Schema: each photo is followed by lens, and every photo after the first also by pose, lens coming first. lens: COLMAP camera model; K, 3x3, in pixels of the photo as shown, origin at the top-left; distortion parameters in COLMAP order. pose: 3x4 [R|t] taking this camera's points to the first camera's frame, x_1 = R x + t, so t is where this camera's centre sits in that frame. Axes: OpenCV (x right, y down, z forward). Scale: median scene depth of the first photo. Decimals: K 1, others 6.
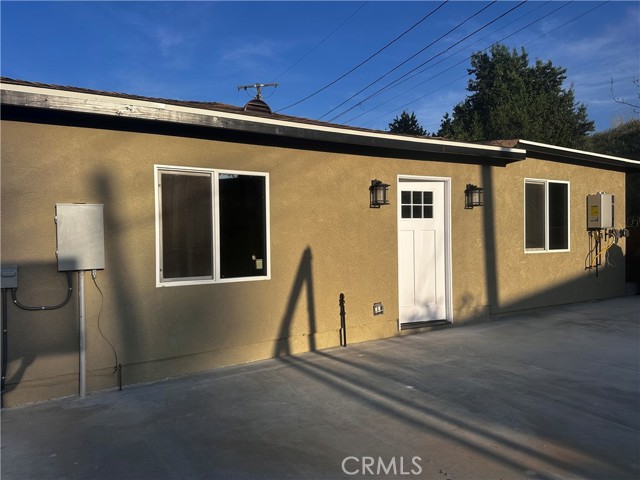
lens RADIAL K [[446.7, 0, 320.9], [0, 446.7, 239.7], [0, 0, 1]] dist [0.037612, -0.041520]
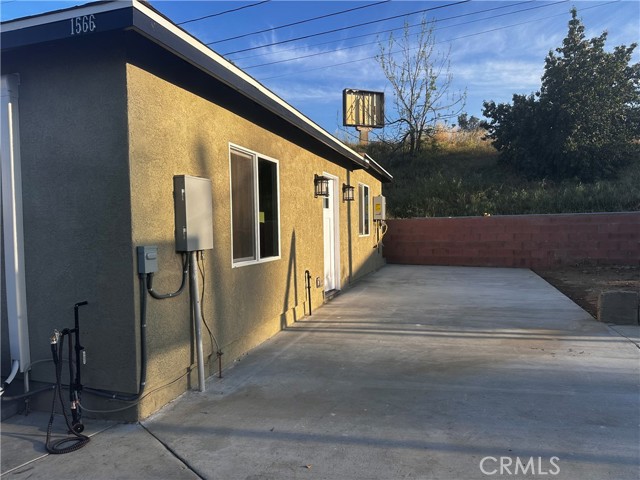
lens RADIAL K [[446.7, 0, 319.1], [0, 446.7, 242.3], [0, 0, 1]] dist [0.037612, -0.041520]
pose [[0.723388, -0.017029, 0.690232, -0.913577], [0.003800, 0.999779, 0.020683, 0.030196], [-0.690431, -0.012339, 0.723293, 0.168865]]
